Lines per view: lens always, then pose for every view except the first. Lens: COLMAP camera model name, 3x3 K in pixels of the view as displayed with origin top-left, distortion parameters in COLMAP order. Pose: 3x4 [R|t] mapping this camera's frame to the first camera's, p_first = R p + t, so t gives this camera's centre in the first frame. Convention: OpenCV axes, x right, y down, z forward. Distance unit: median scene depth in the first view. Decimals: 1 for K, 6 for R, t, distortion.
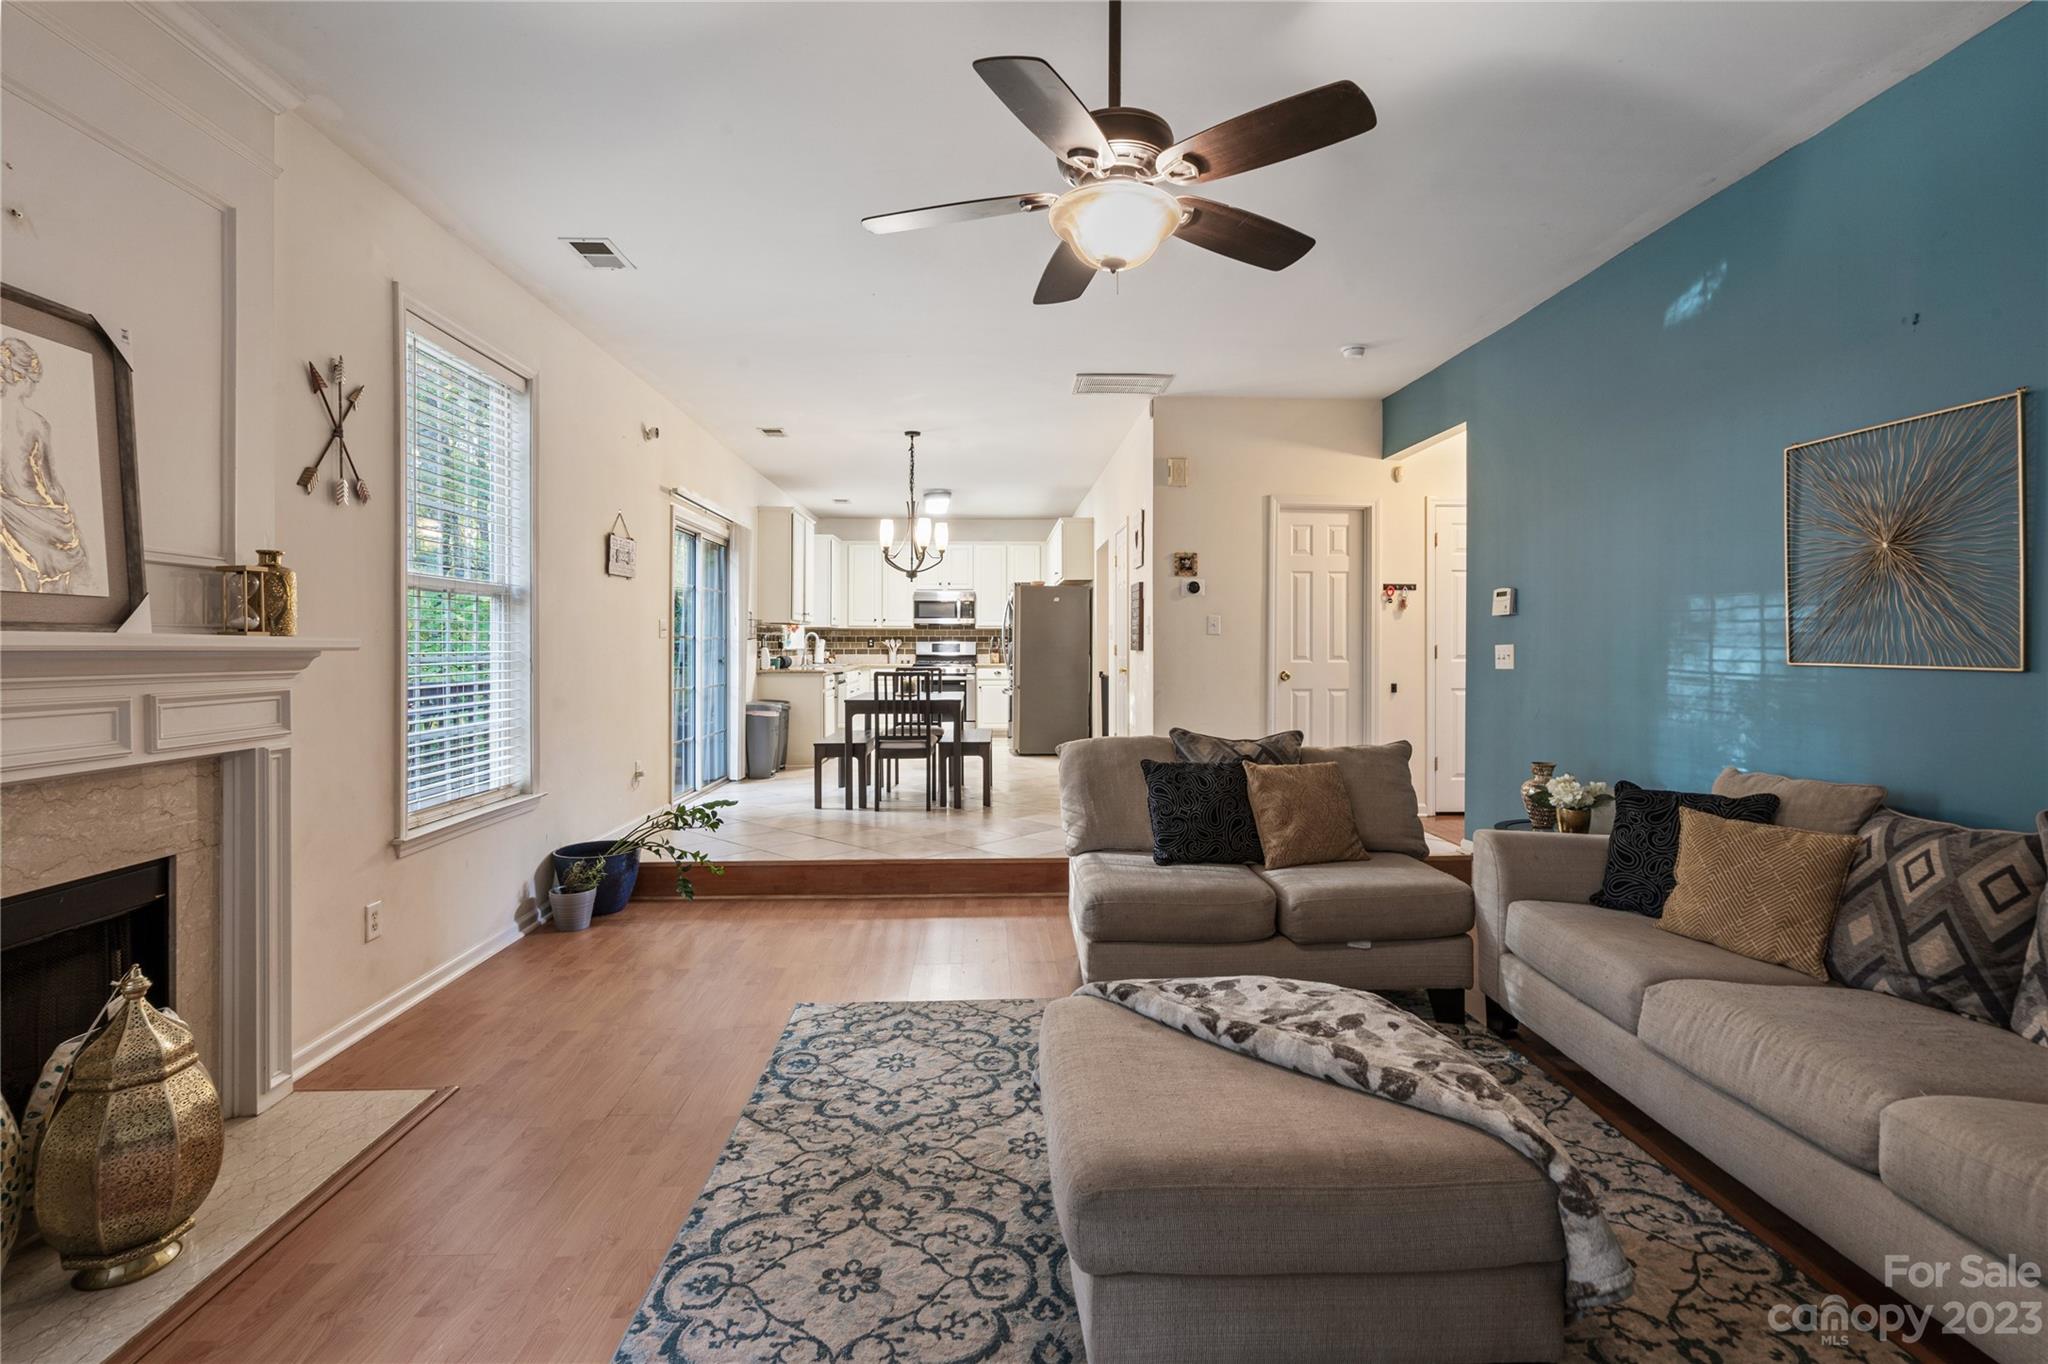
lens RADIAL K [[963.4, 0, 1010.8], [0, 963.4, 652.0], [0, 0, 1]] dist [-0.003061, 0.003825]
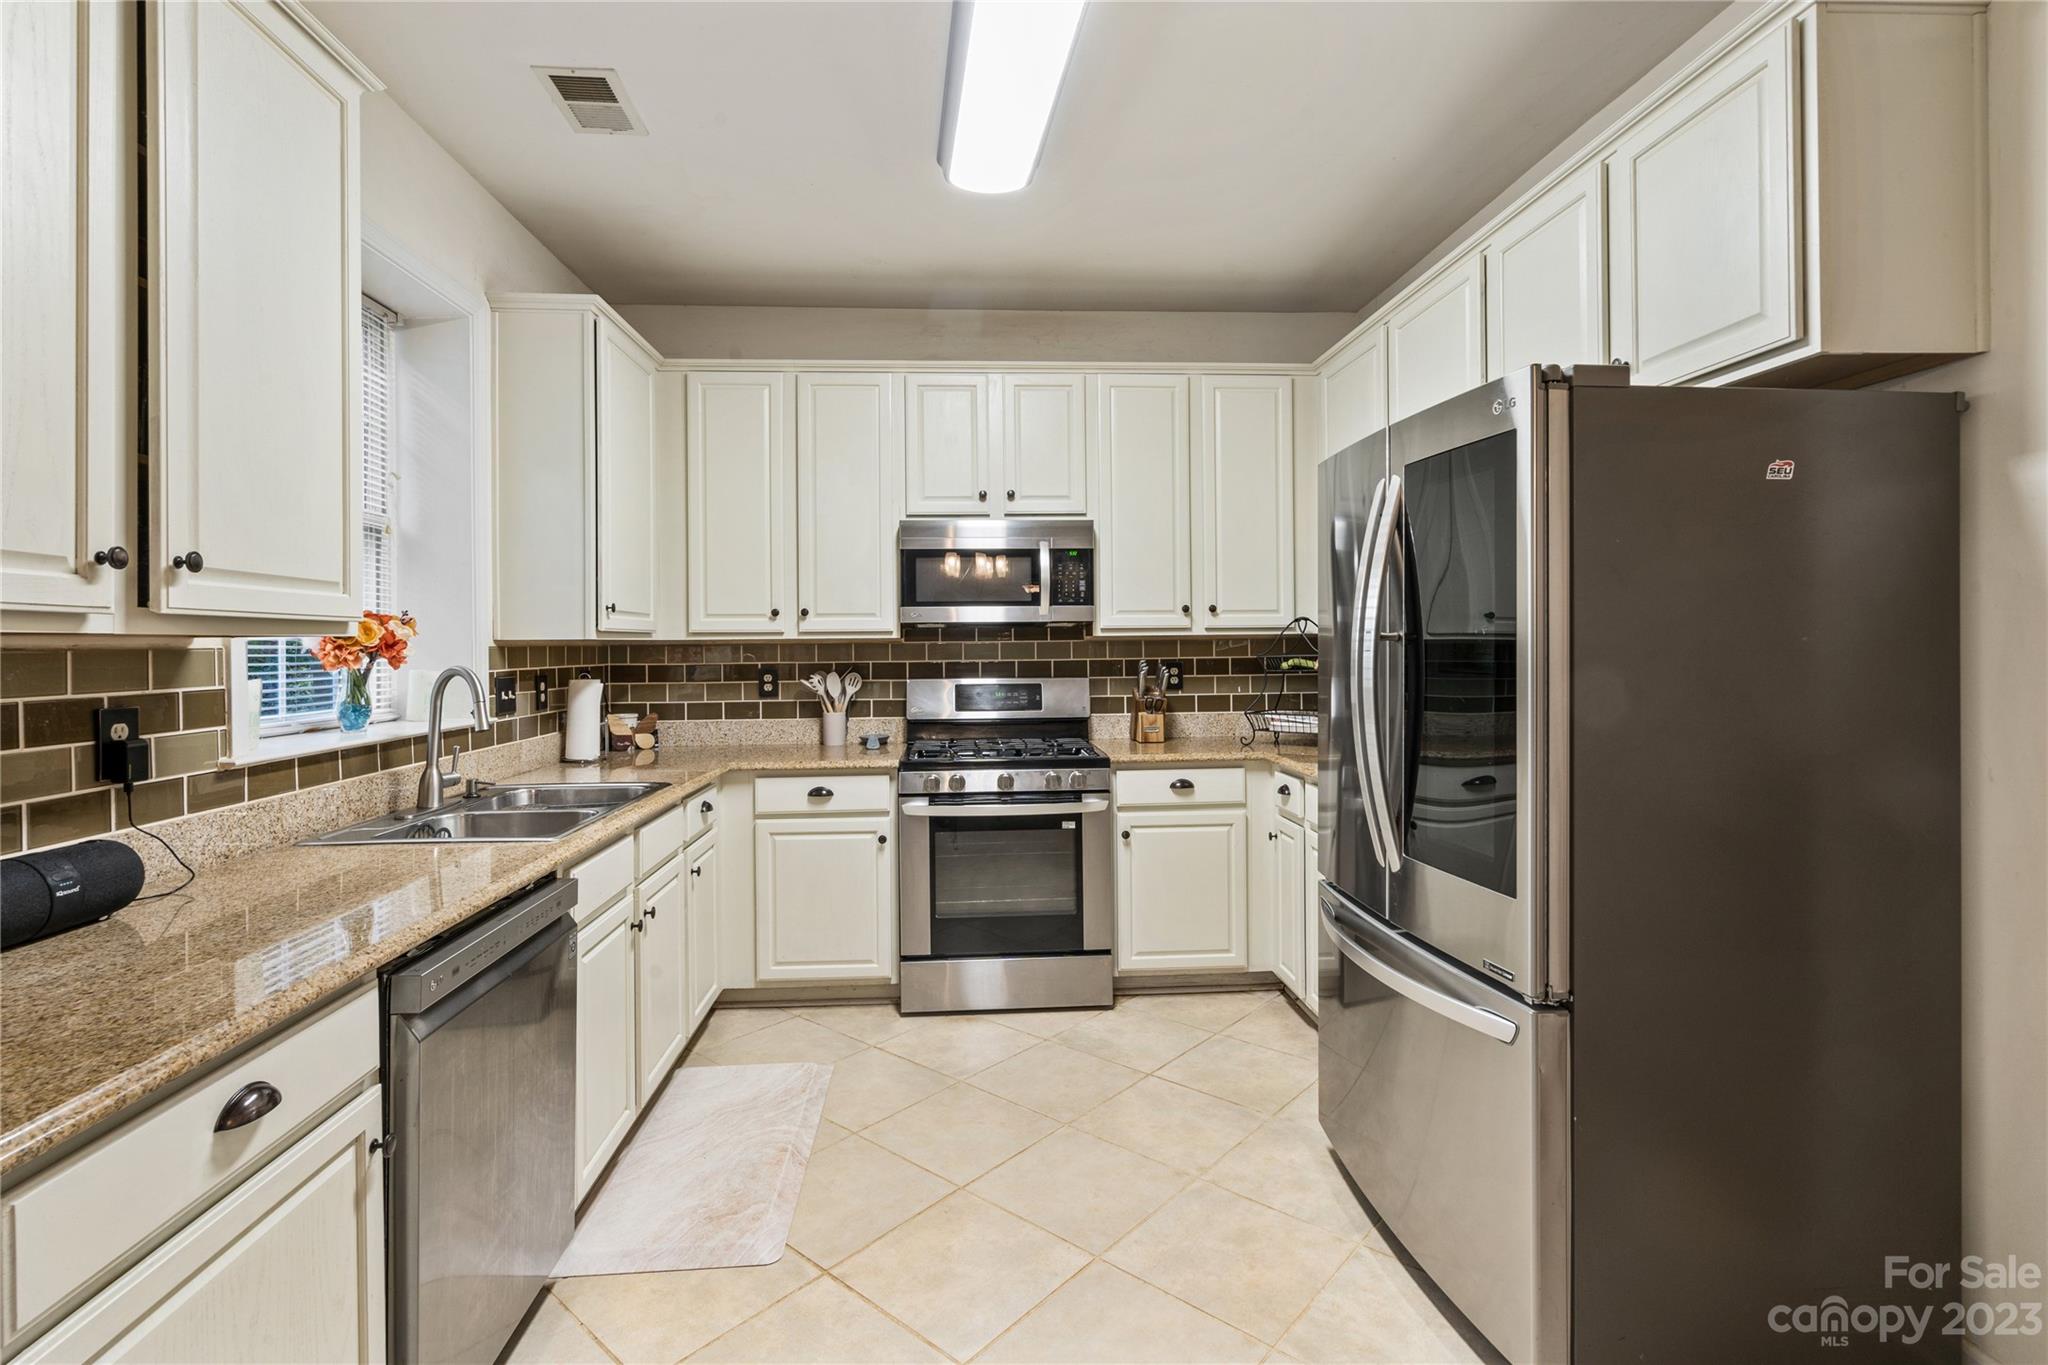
lens RADIAL K [[963.4, 0, 1009.4], [0, 963.4, 644.0], [0, 0, 1]] dist [-0.003061, 0.003825]
pose [[0.999492, -0.010473, 0.030091, -0.204885], [0.010676, 0.999921, -0.006595, -0.056089], [-0.030020, 0.006913, 0.999525, 1.885873]]
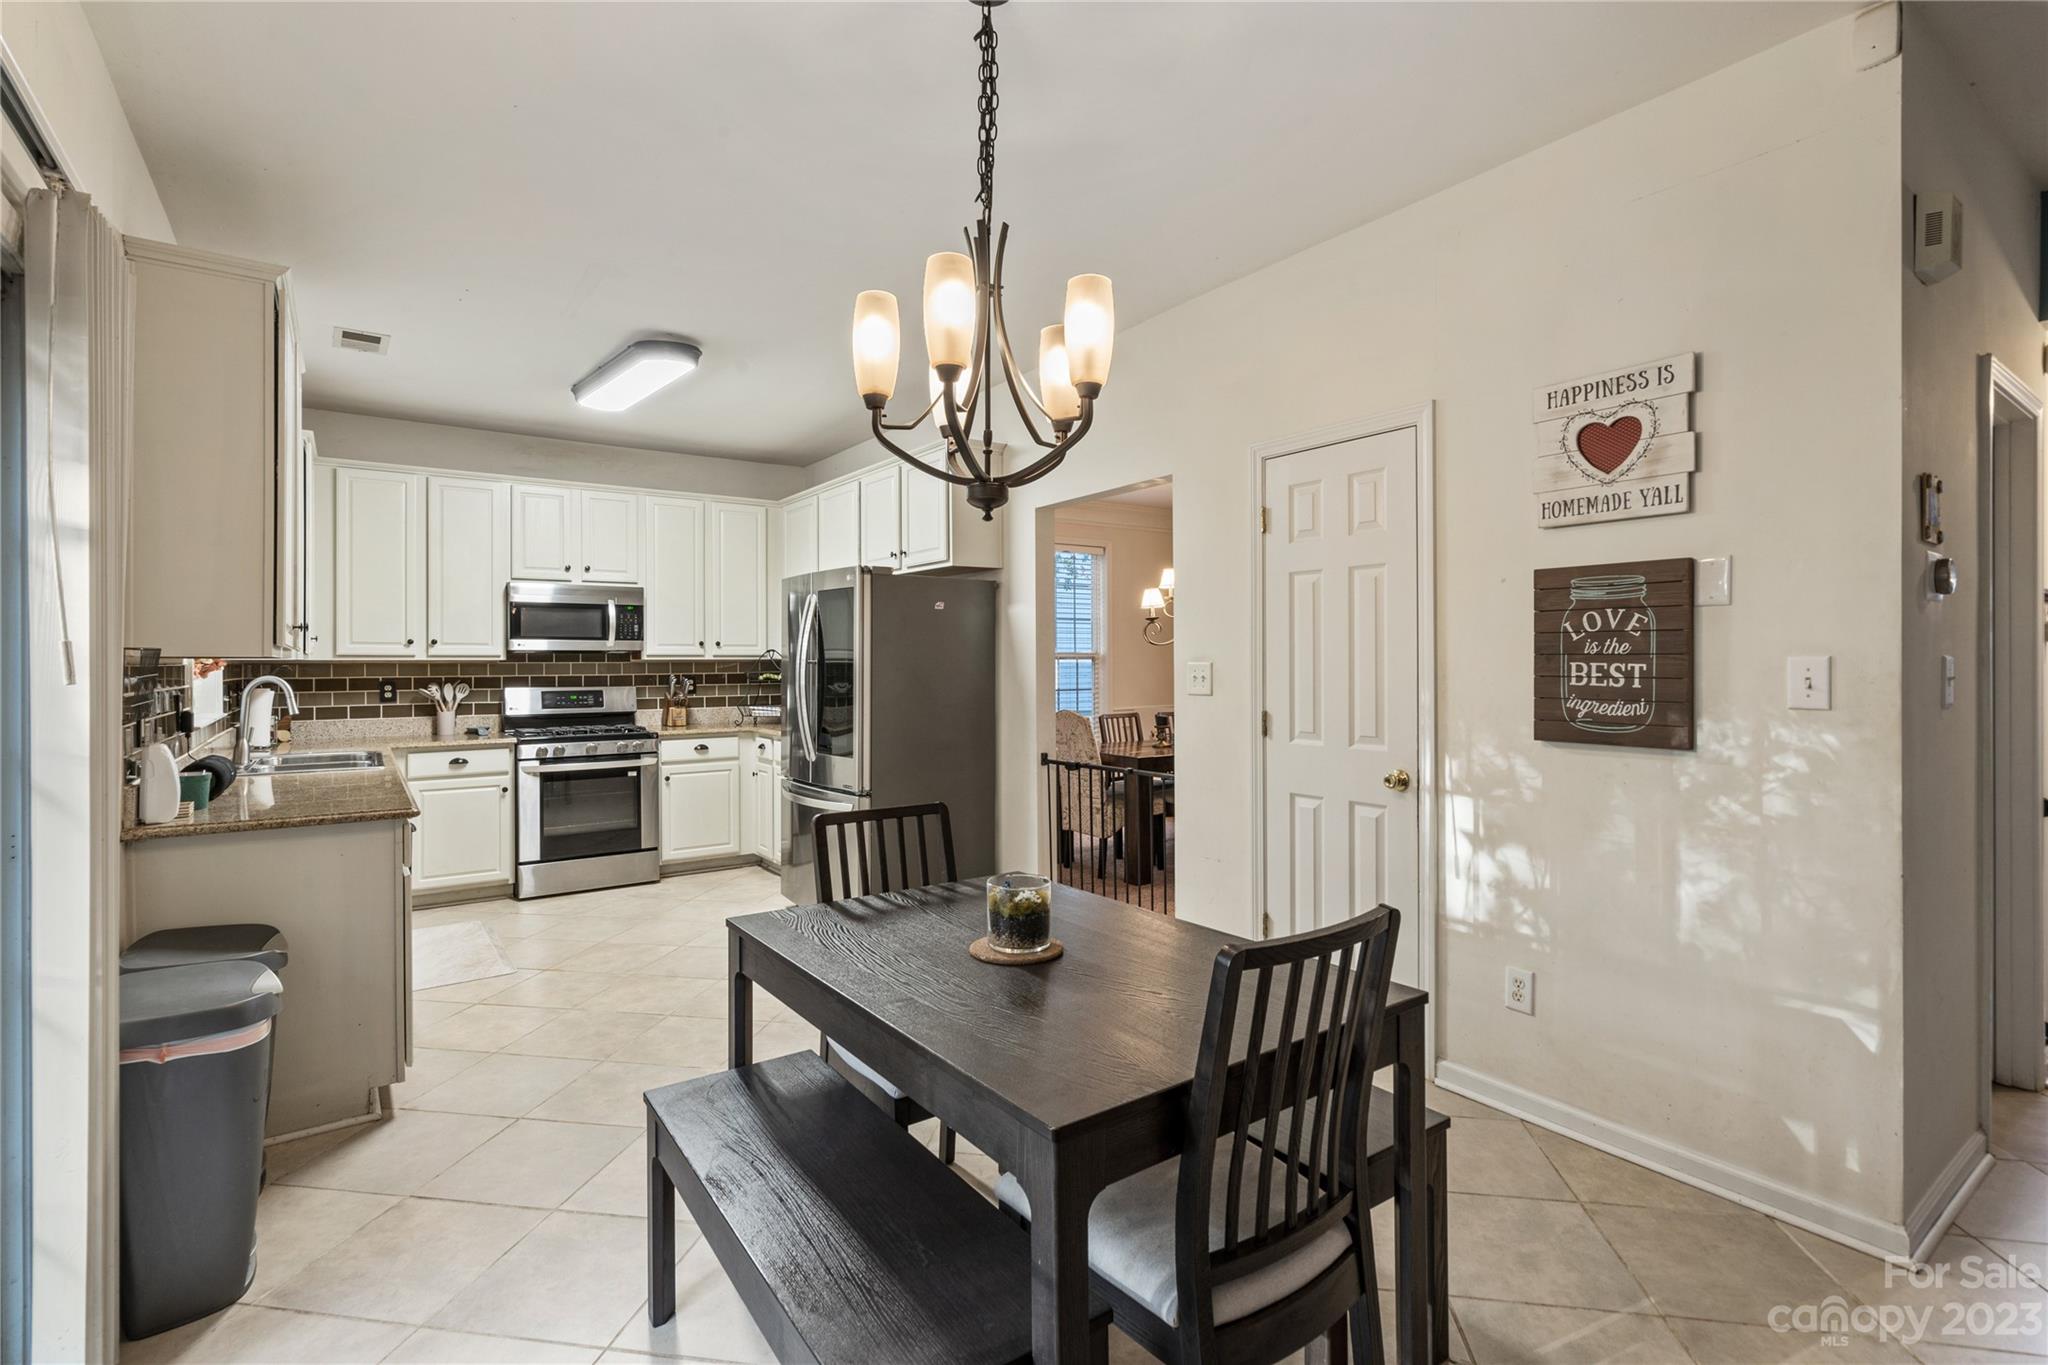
lens RADIAL K [[963.4, 0, 1015.9], [0, 963.4, 667.5], [0, 0, 1]] dist [-0.003061, 0.003825]
pose [[0.833775, -0.007054, 0.552060, -0.420076], [0.007909, 0.999968, 0.000833, -0.053606], [-0.552048, 0.003672, 0.833804, 1.299131]]
